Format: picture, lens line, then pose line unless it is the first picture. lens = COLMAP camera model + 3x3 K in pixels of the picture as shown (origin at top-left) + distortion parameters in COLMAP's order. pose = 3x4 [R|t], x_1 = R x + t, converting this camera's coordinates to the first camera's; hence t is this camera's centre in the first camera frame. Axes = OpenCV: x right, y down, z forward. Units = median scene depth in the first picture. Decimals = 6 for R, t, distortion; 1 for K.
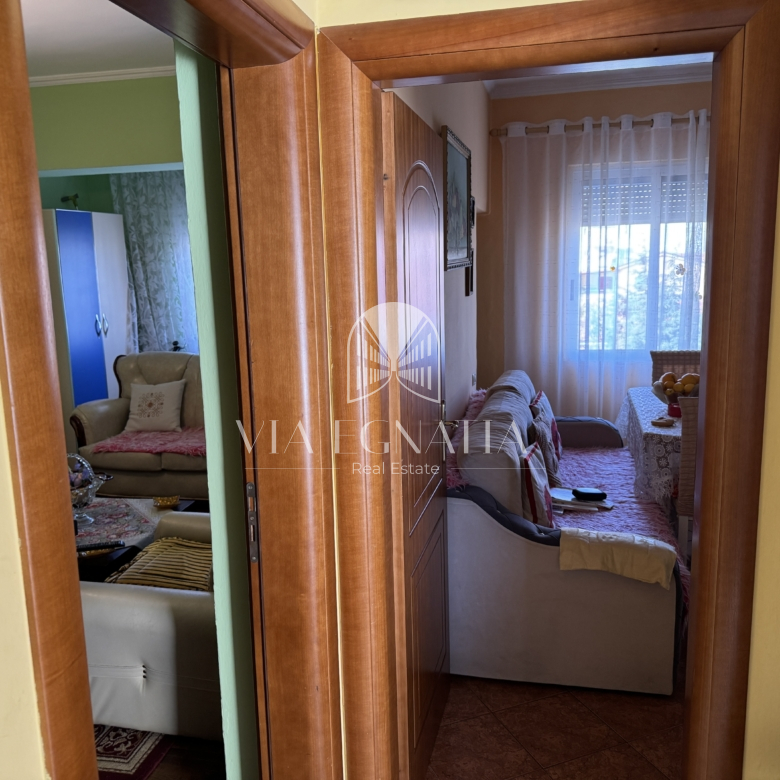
lens RADIAL K [[737.4, 0, 390.0], [0, 737.4, 390.0], [0, 0, 1]] dist [0.198249, -0.440538]
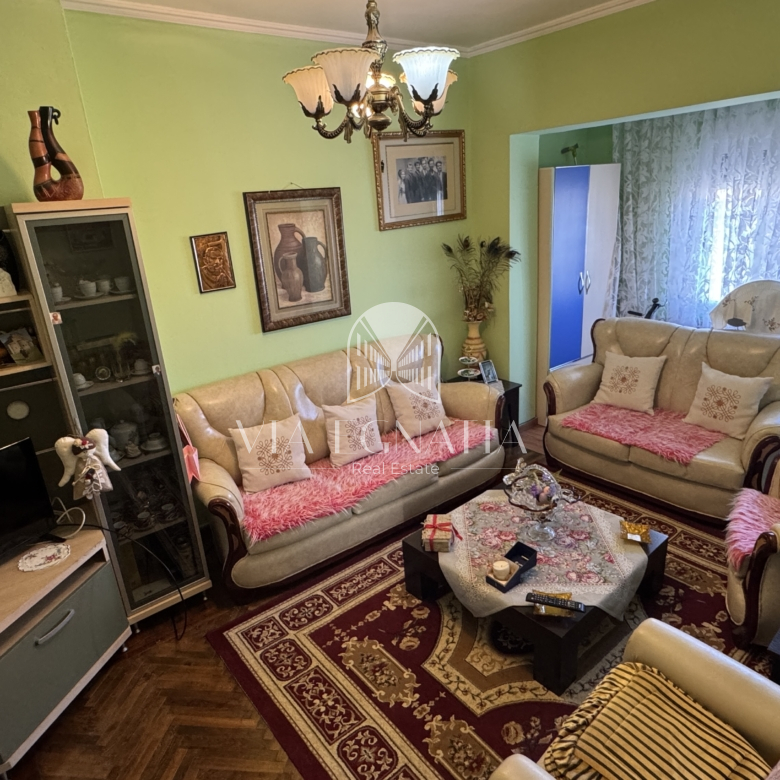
lens RADIAL K [[559.9, 0, 390.0], [0, 559.9, 390.0], [0, 0, 1]] dist [0.002095, 0.002196]
pose [[0.780911, 0.179162, -0.598397, -0.102721], [-0.055663, 0.974132, 0.219018, -0.088485], [0.622157, -0.137725, 0.770683, 0.220102]]
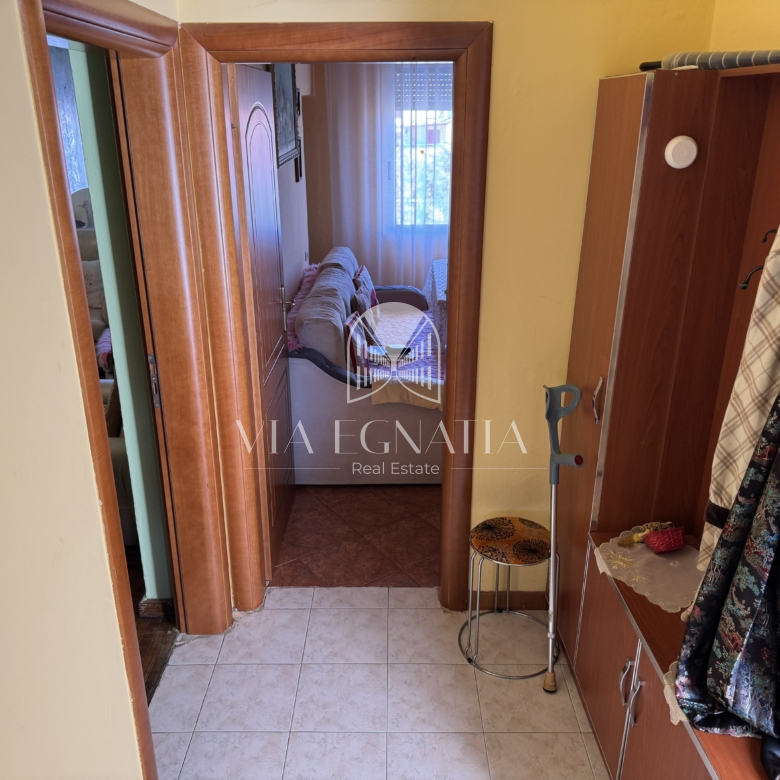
lens RADIAL K [[737.4, 0, 390.0], [0, 737.4, 390.0], [0, 0, 1]] dist [0.198249, -0.440538]
pose [[0.975816, -0.055921, 0.211321, -0.045693], [0.014705, 0.981328, 0.191779, -0.077763], [-0.218099, -0.184033, 0.958418, -0.496674]]
